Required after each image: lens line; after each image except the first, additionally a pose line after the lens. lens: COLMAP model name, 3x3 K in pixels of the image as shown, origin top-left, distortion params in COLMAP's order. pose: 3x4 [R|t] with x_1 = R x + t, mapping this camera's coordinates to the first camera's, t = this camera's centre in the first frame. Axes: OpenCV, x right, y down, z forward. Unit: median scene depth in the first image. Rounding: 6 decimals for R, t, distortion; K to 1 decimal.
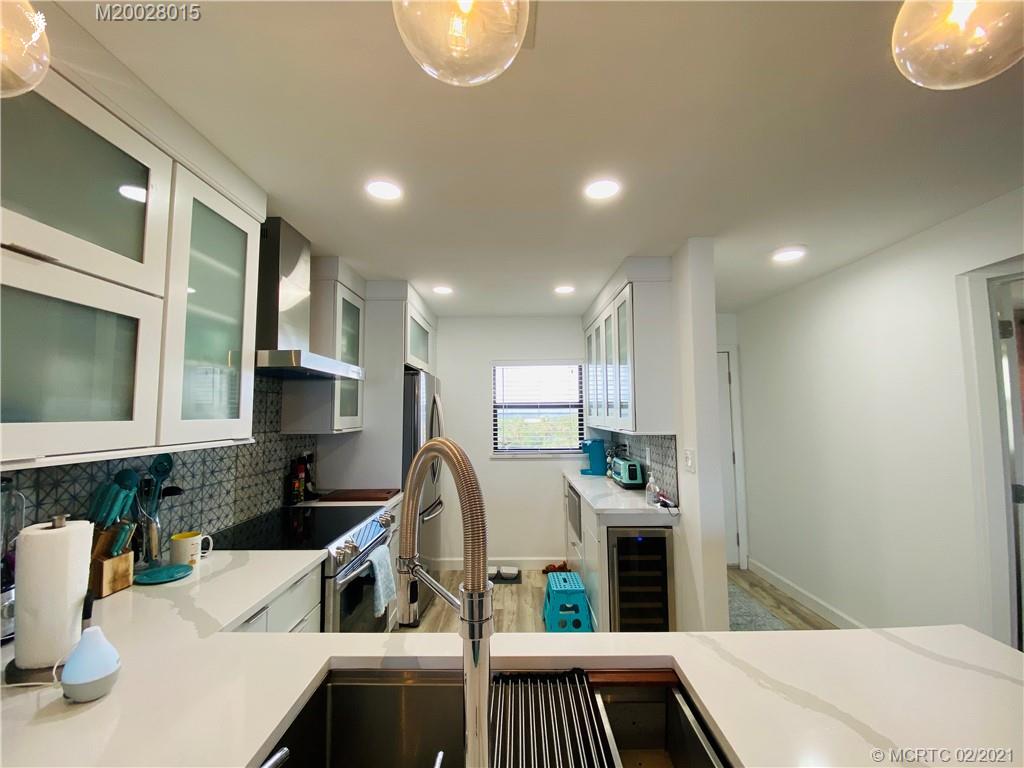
lens RADIAL K [[414.3, 0, 512.6], [0, 414.3, 381.9], [0, 0, 1]] dist [0.032933, -0.026556]
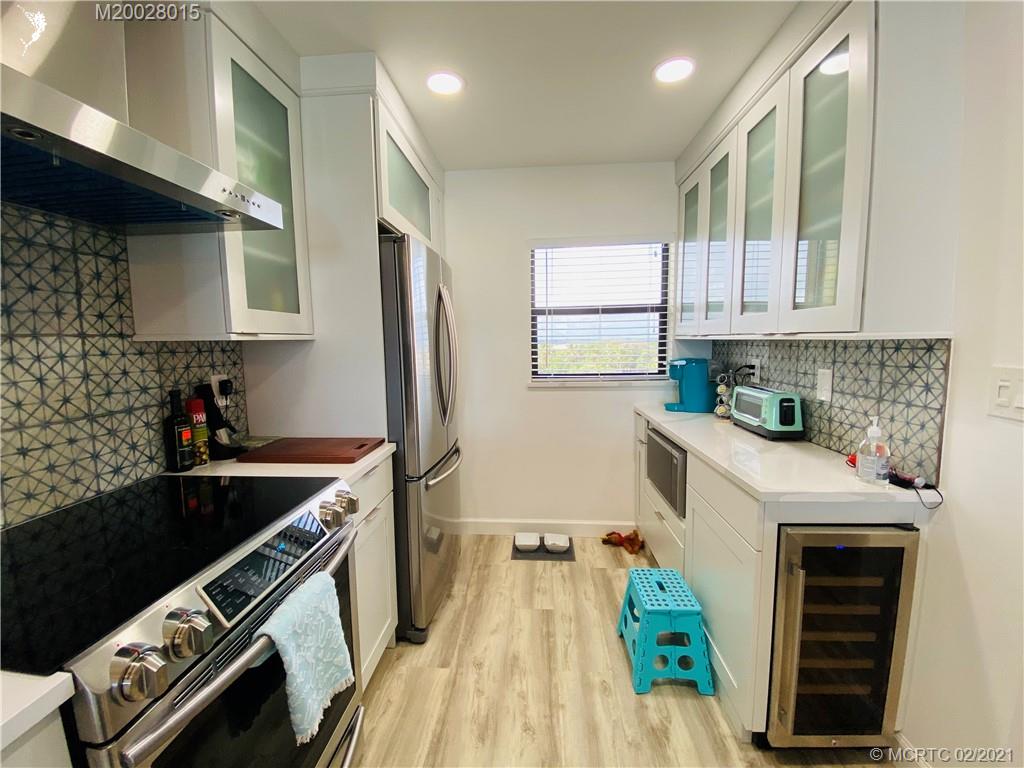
lens RADIAL K [[414.3, 0, 512.6], [0, 414.3, 381.9], [0, 0, 1]] dist [0.032933, -0.026556]
pose [[0.998064, 0.000291, -0.062190, -0.048536], [0.010624, 0.984491, 0.175113, 0.073473], [0.061277, -0.175435, 0.982582, 0.425480]]
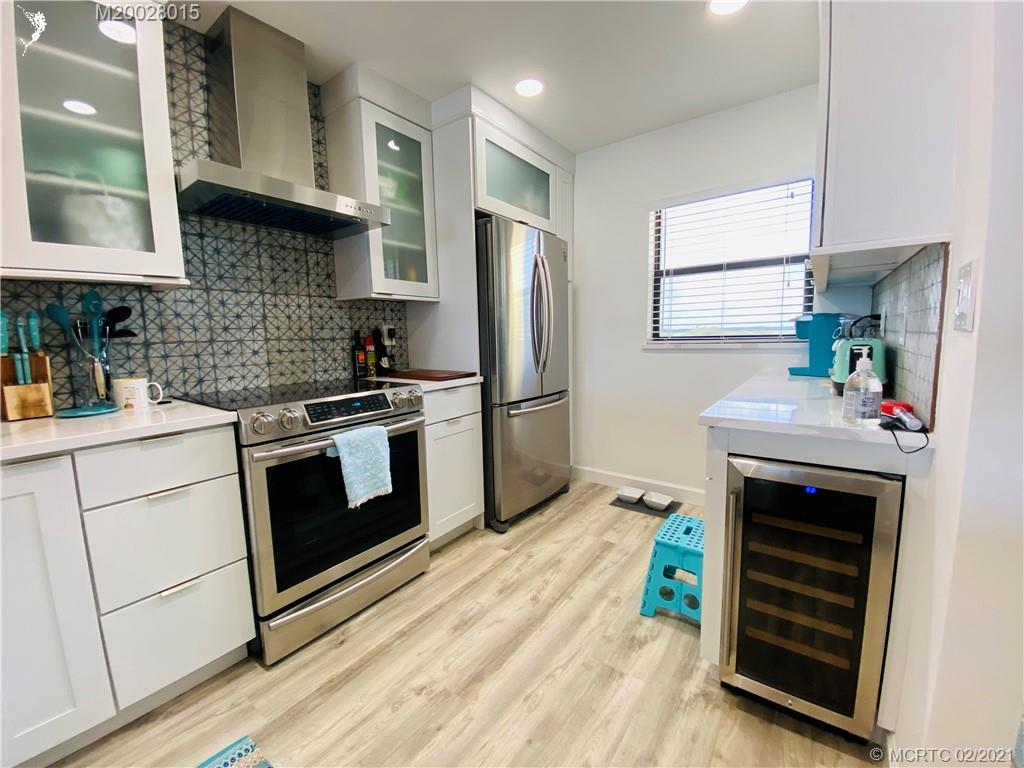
lens RADIAL K [[414.3, 0, 512.6], [0, 414.3, 381.9], [0, 0, 1]] dist [0.032933, -0.026556]
pose [[0.808143, 0.057453, -0.586178, 0.251728], [0.061429, 0.981582, 0.180897, 0.131185], [0.585775, -0.182199, 0.789729, 0.390319]]
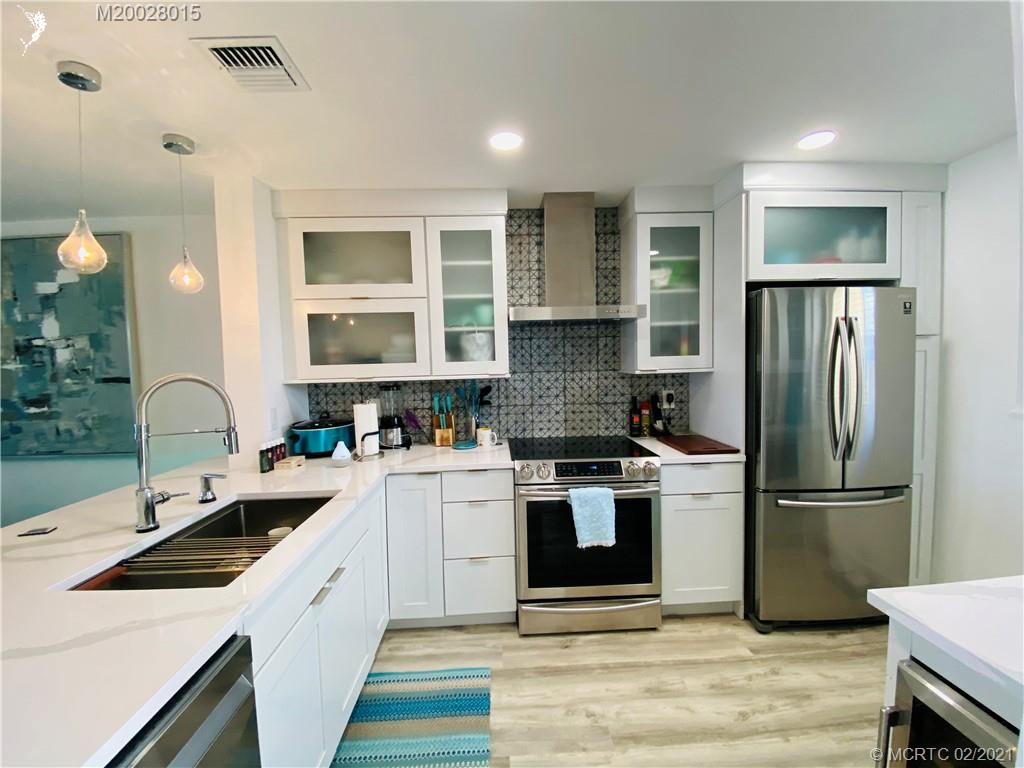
lens RADIAL K [[414.3, 0, 512.6], [0, 414.3, 381.9], [0, 0, 1]] dist [0.032933, -0.026556]
pose [[0.055346, 0.055412, -0.996928, 0.455952], [0.099141, 0.993220, 0.060710, 0.044283], [0.993533, -0.102196, 0.049477, 0.541956]]
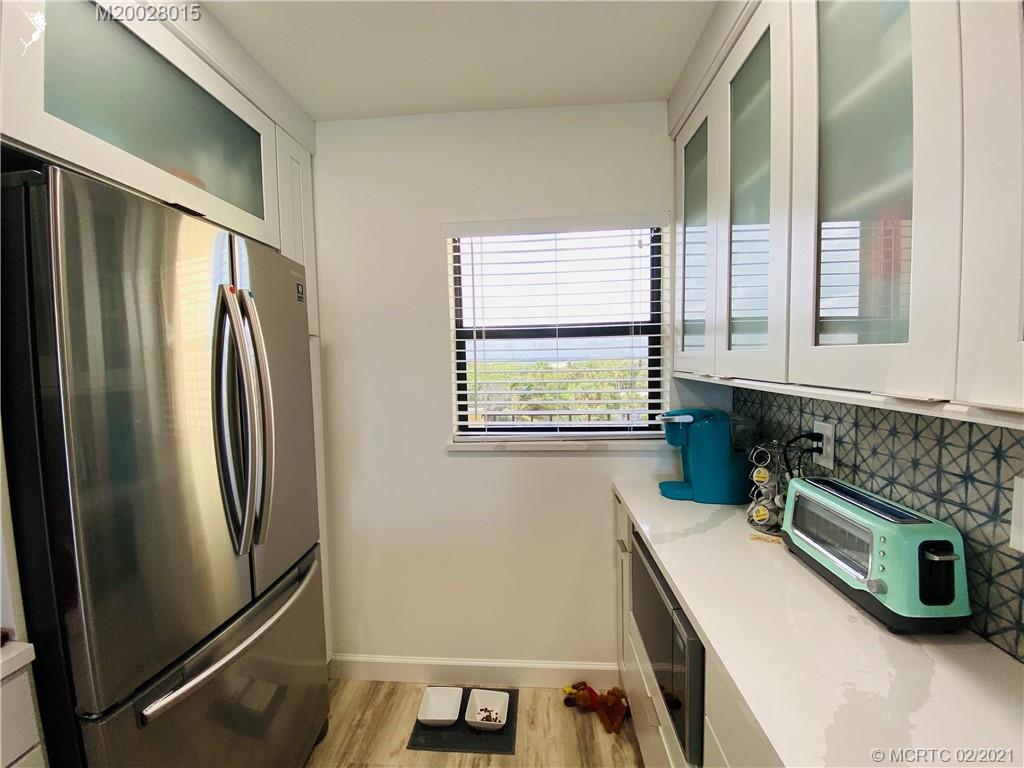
lens RADIAL K [[416.5, 0, 515.5], [0, 416.5, 384.2], [0, 0, 1]] dist [0.009339, -0.012949]
pose [[0.998663, -0.007867, -0.051094, 0.057441], [0.014782, 0.990540, 0.136423, 0.072521], [0.049538, -0.136996, 0.989332, 0.766283]]
